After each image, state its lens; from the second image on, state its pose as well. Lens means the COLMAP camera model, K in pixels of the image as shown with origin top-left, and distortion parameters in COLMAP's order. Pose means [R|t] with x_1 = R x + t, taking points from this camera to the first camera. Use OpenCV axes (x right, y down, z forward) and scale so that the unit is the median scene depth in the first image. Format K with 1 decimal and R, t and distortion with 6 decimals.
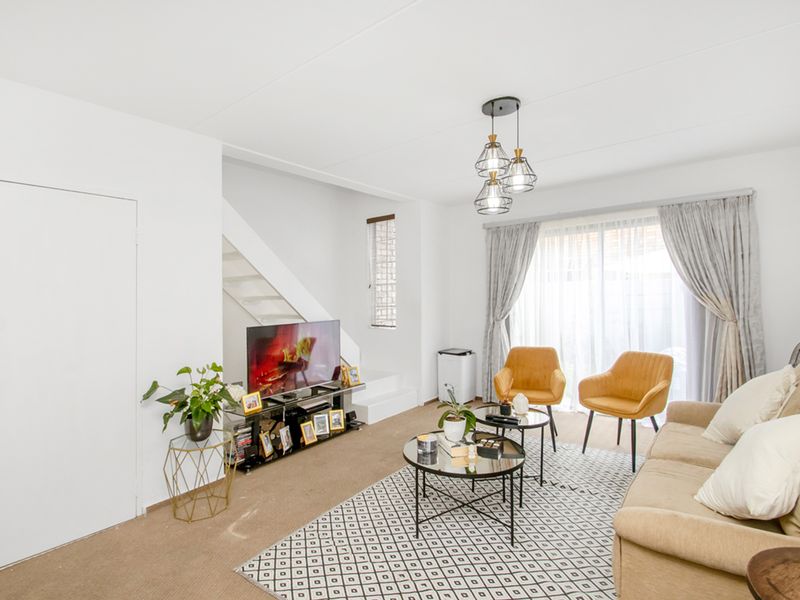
lens RADIAL K [[423.2, 0, 398.6], [0, 423.2, 297.8], [0, 0, 1]] dist [-0.006110, -0.001644]
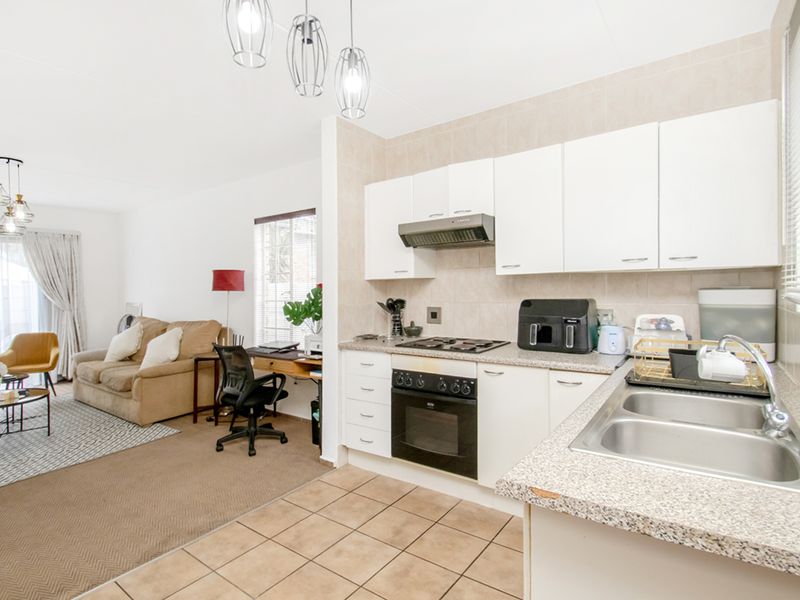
lens RADIAL K [[423.2, 0, 397.3], [0, 423.2, 296.1], [0, 0, 1]] dist [-0.006110, -0.001644]
pose [[-0.028182, -0.013717, 0.999509, -0.872630], [0.016533, 0.999763, 0.014187, -0.001299], [-0.999466, 0.016925, -0.027949, -0.228630]]
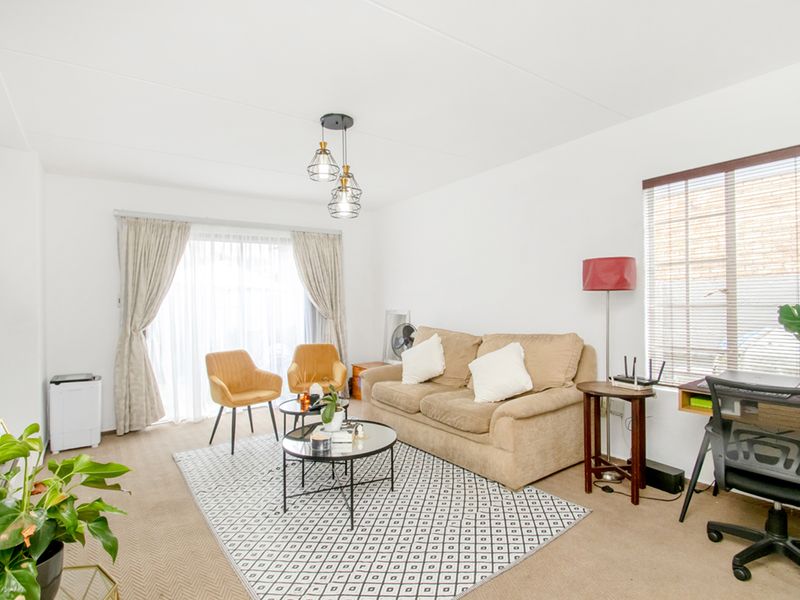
lens RADIAL K [[423.2, 0, 398.0], [0, 423.2, 301.7], [0, 0, 1]] dist [-0.006110, -0.001644]
pose [[0.282727, 0.009104, 0.959157, -0.545252], [0.014146, 0.999807, -0.013660, 0.019708], [-0.959096, 0.017431, 0.282544, 0.357641]]
